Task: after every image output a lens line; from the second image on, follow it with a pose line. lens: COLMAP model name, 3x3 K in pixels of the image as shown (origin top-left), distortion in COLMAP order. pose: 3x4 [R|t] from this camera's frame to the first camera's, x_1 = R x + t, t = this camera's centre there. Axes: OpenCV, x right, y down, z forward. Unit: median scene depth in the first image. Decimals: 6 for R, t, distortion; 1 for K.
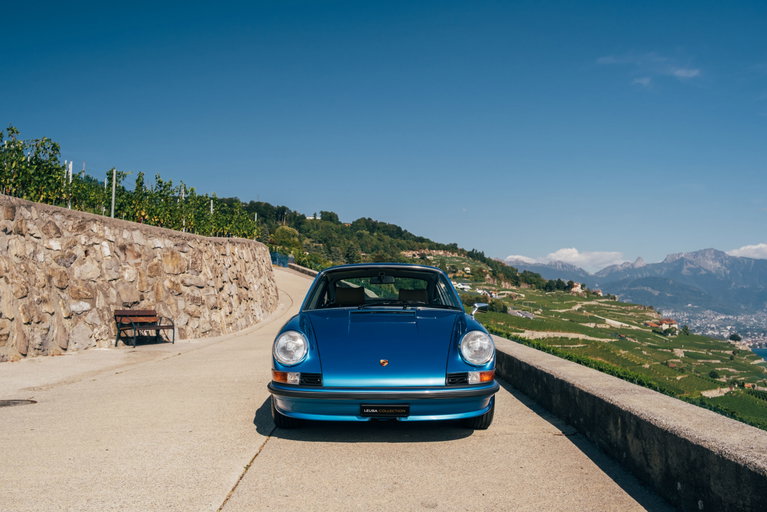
lens RADIAL K [[731.6, 0, 375.5], [0, 731.6, 265.7], [0, 0, 1]] dist [-0.077979, 0.185183]
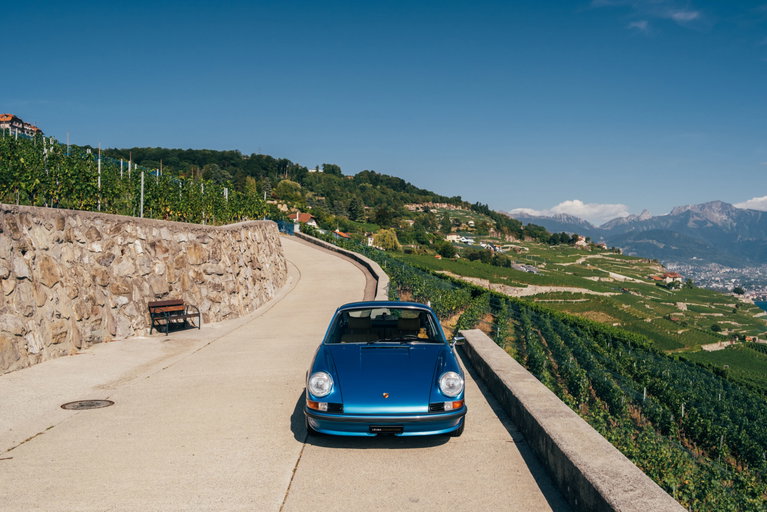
lens RADIAL K [[731.1, 0, 383.3], [0, 731.1, 274.8], [0, 0, 1]] dist [-0.066114, 0.176907]
pose [[0.999975, 0.001726, 0.006877, -0.001146], [-0.002227, 0.997292, 0.073511, -0.065309], [-0.006731, -0.073525, 0.997271, -0.129286]]
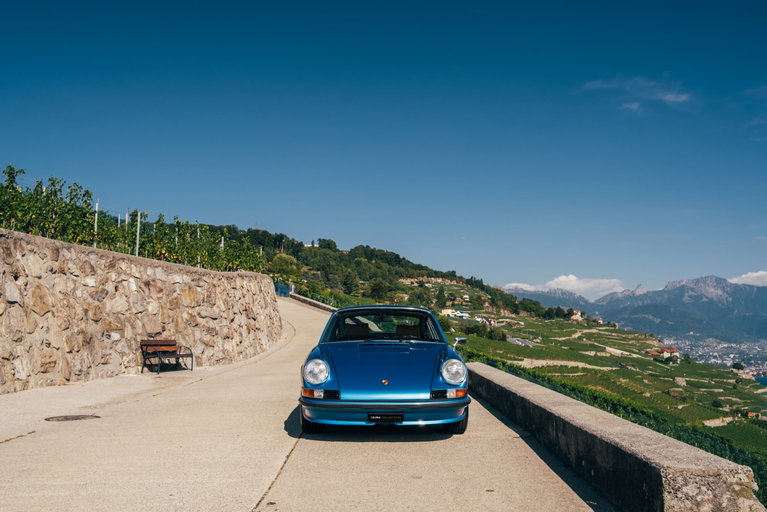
lens RADIAL K [[731.6, 0, 375.5], [0, 731.6, 265.7], [0, 0, 1]] dist [-0.077979, 0.185183]
pose [[0.999997, 0.000662, 0.002520, -0.003105], [-0.000565, 0.999268, -0.038256, -0.010172], [-0.002544, 0.038255, 0.999265, -0.115136]]
